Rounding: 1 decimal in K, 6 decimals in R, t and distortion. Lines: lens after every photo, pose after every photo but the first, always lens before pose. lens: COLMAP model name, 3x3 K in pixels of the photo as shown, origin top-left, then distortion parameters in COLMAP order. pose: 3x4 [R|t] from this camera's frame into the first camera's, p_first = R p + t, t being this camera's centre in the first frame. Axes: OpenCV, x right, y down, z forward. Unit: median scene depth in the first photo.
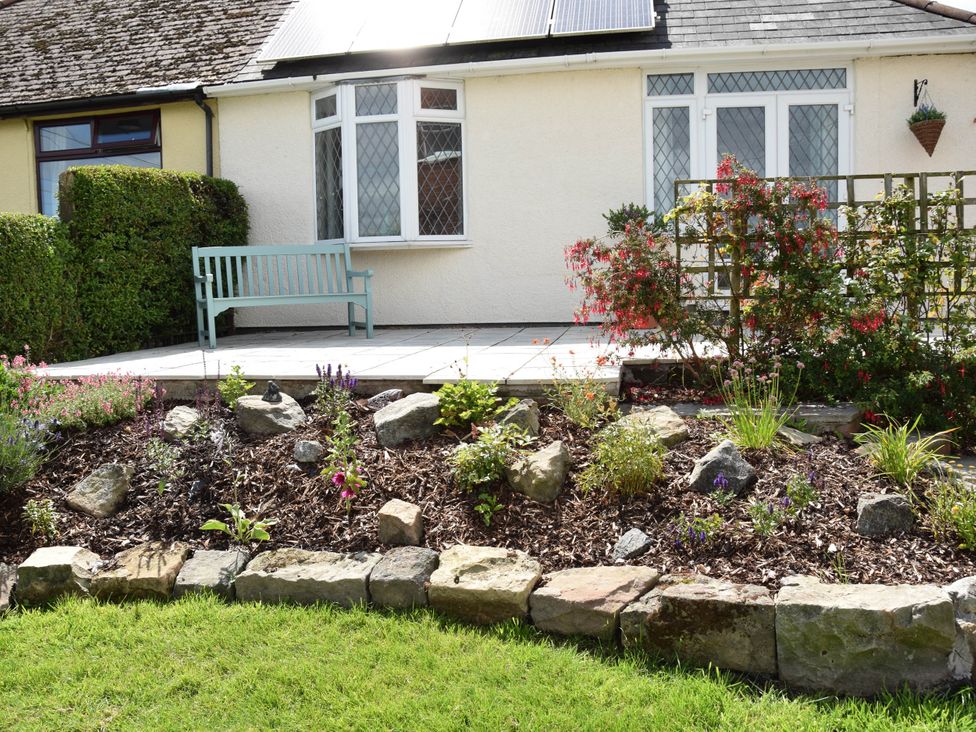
lens RADIAL K [[877.4, 0, 481.1], [0, 877.4, 370.7], [0, 0, 1]] dist [-0.154299, 0.121315]
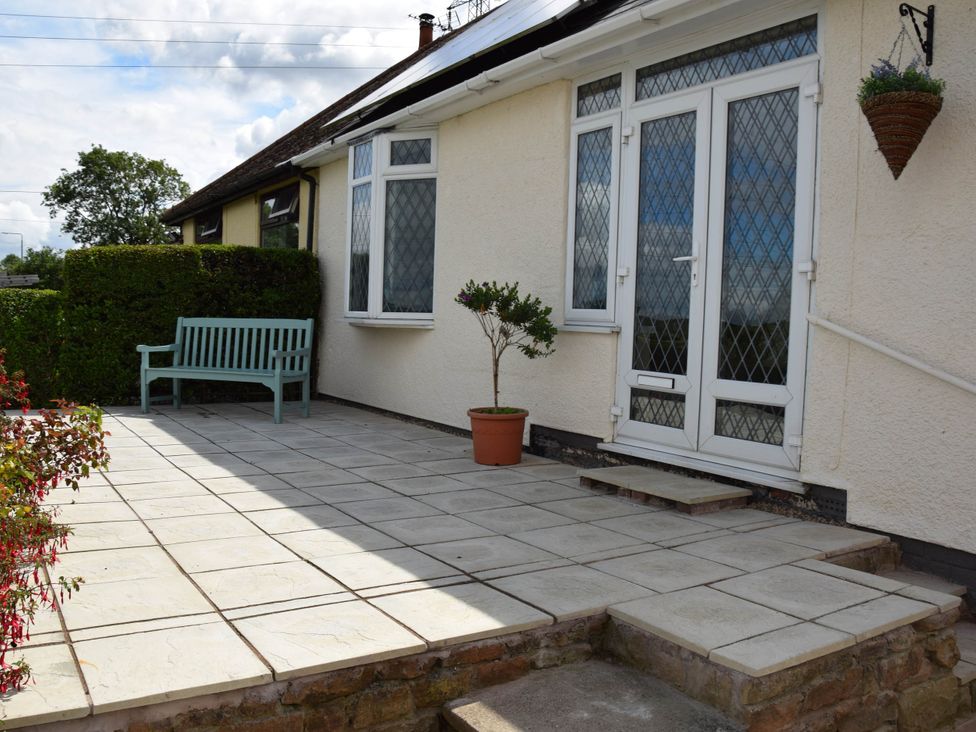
lens RADIAL K [[877.4, 0, 481.1], [0, 877.4, 370.7], [0, 0, 1]] dist [-0.154299, 0.121315]
pose [[0.673961, 0.089107, -0.733374, 0.659897], [-0.131993, 0.991250, -0.000860, -0.115113], [0.726880, 0.097379, 0.679825, 0.512783]]
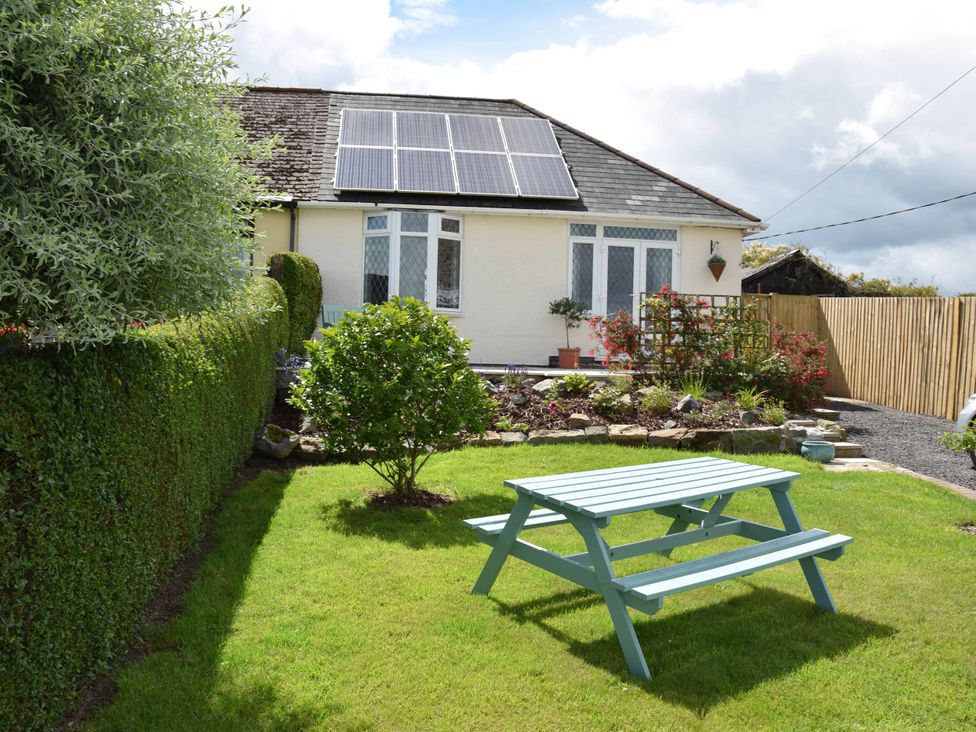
lens RADIAL K [[877.4, 0, 481.1], [0, 877.4, 370.7], [0, 0, 1]] dist [-0.154299, 0.121315]
pose [[0.950928, 0.043706, 0.306309, -0.506832], [-0.015993, 0.995593, -0.092406, 0.117571], [-0.308998, 0.082972, 0.947436, -0.590297]]
